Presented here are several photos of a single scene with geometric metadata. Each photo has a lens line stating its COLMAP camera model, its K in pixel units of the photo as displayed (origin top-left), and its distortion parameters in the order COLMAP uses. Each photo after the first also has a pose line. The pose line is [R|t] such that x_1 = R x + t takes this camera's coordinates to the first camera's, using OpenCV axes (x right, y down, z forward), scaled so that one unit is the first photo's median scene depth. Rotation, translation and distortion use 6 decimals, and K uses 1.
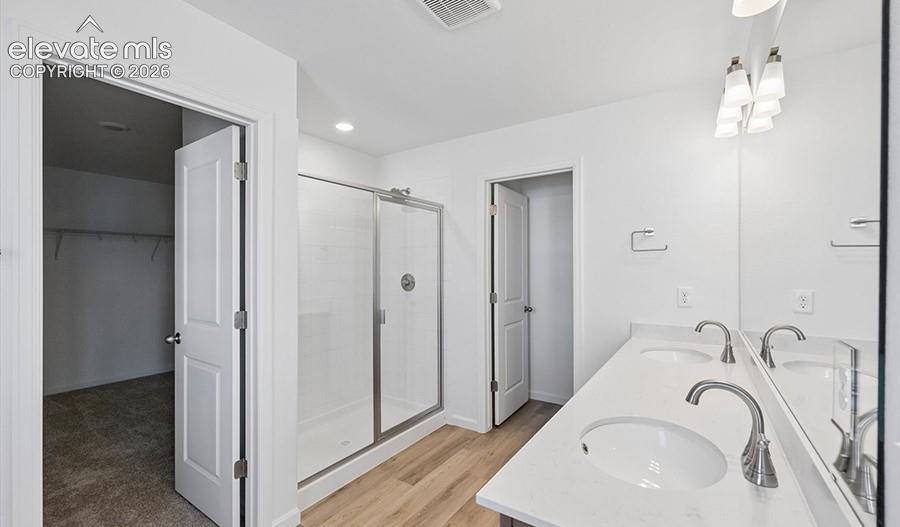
lens RADIAL K [[364.8, 0, 451.0], [0, 364.8, 269.6], [0, 0, 1]] dist [-0.000701, 0.000037]
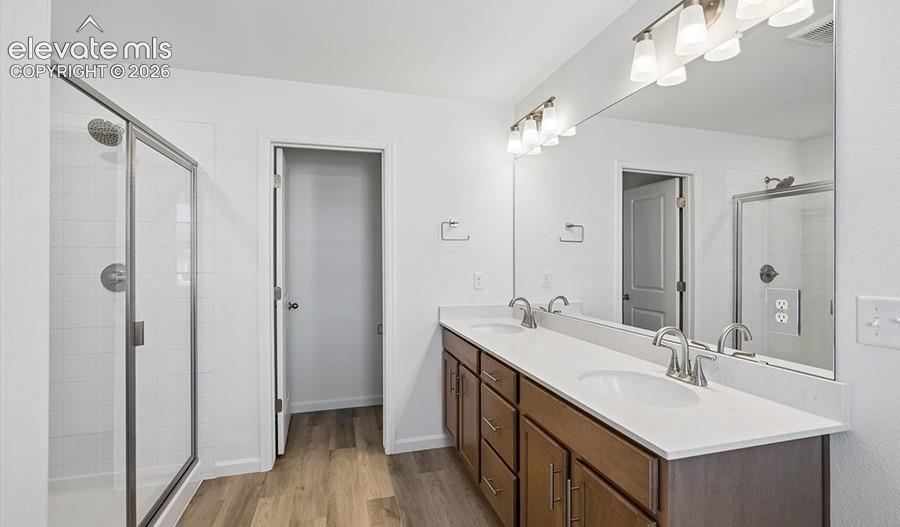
lens RADIAL K [[401.8, 0, 447.5], [0, 401.8, 258.9], [0, 0, 1]] dist [-0.003126, -0.000107]
pose [[0.656008, 0.000522, 0.754754, -0.319830], [0.001427, 0.999997, -0.001932, 0.006299], [-0.754753, 0.002344, 0.656005, 0.172282]]
